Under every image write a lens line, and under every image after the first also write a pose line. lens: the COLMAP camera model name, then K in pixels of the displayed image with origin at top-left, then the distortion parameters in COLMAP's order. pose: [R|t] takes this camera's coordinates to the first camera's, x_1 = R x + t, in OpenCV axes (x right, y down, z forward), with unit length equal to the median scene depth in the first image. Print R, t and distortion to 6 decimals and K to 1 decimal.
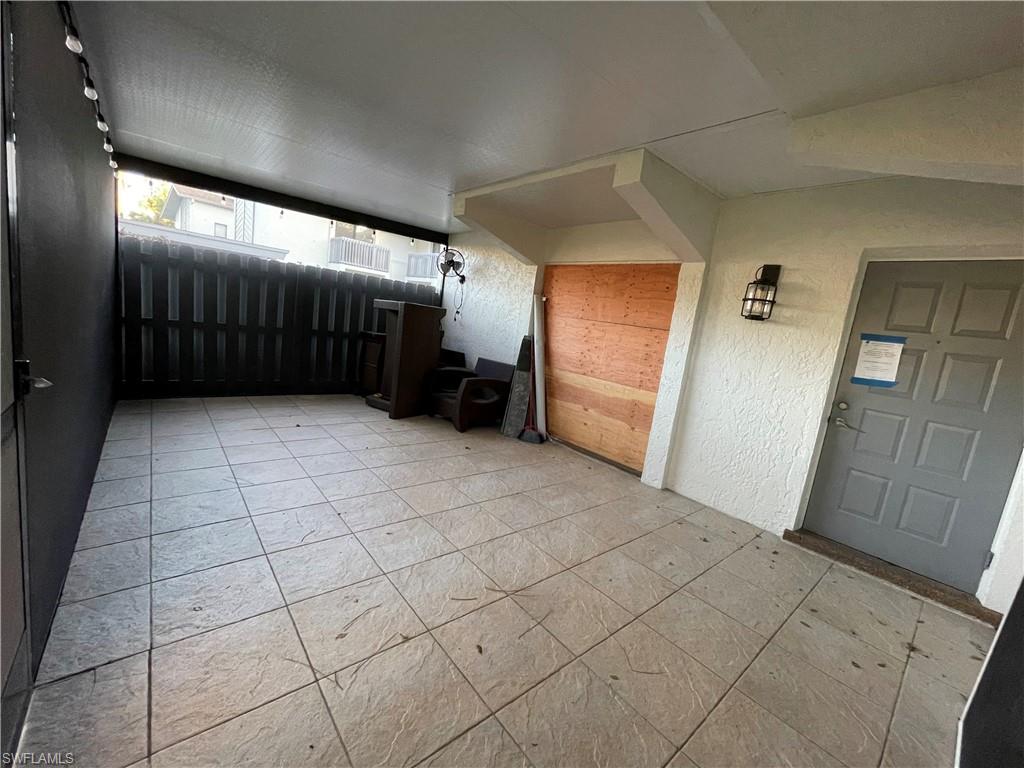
lens RADIAL K [[414.3, 0, 508.5], [0, 414.3, 379.6], [0, 0, 1]] dist [0.000896, 0.000084]
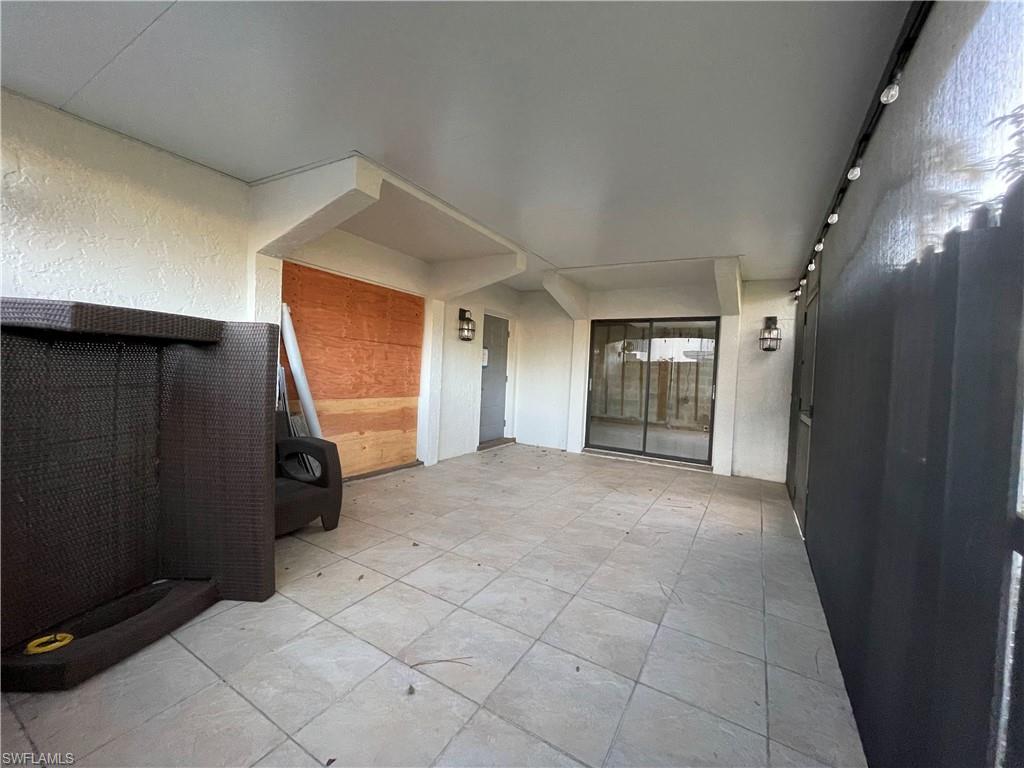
lens RADIAL K [[414.3, 0, 513.1], [0, 414.3, 385.2], [0, 0, 1]] dist [0.000896, 0.000084]
pose [[-0.319575, -0.175267, 0.931211, -0.891696], [0.048848, 0.978391, 0.200910, -0.237695], [-0.946301, 0.109694, -0.304108, 1.076140]]
